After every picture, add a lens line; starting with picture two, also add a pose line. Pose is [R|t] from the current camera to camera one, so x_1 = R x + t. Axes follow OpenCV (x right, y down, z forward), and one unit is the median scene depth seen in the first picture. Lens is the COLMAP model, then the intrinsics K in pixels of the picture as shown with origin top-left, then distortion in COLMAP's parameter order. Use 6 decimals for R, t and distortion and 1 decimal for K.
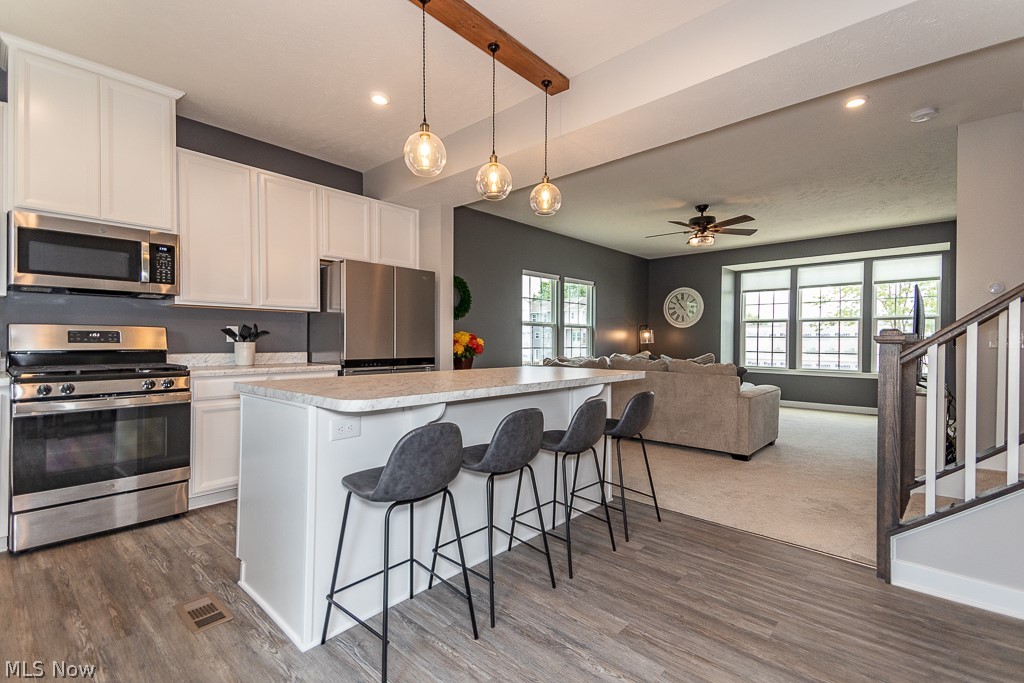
lens RADIAL K [[467.8, 0, 509.5], [0, 467.8, 343.3], [0, 0, 1]] dist [0.049108, -0.017577]
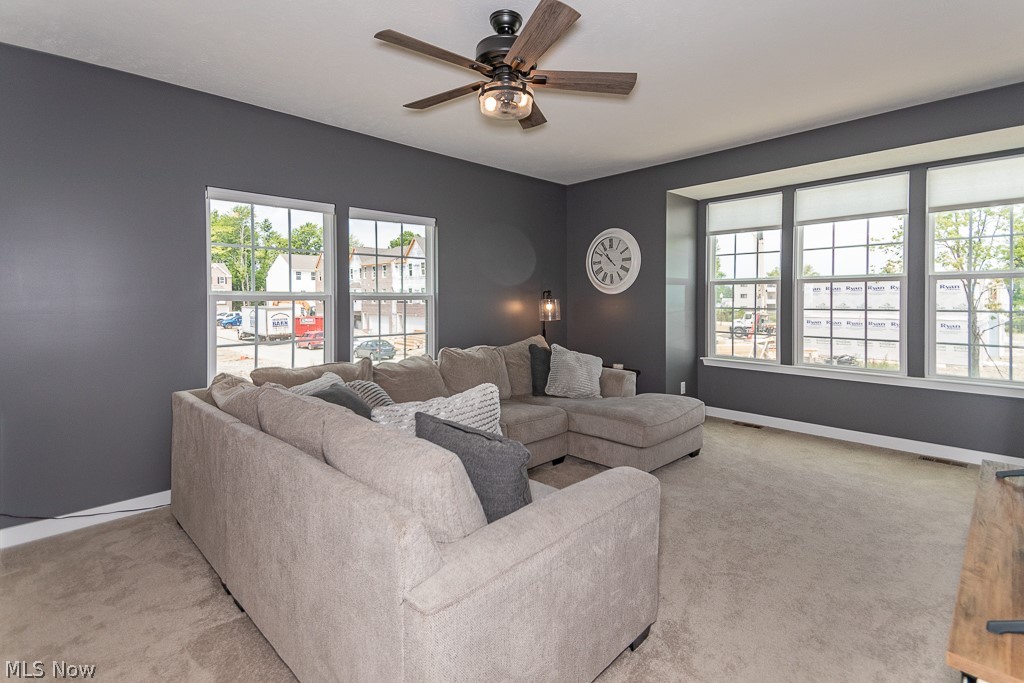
lens RADIAL K [[485.6, 0, 513.5], [0, 485.6, 303.9], [0, 0, 1]] dist [0.018861, -0.000485]
pose [[0.997974, -0.011573, -0.062562, 0.815731], [0.012029, 0.999904, 0.006919, -0.074585], [0.062476, -0.007657, 0.998017, 1.035477]]
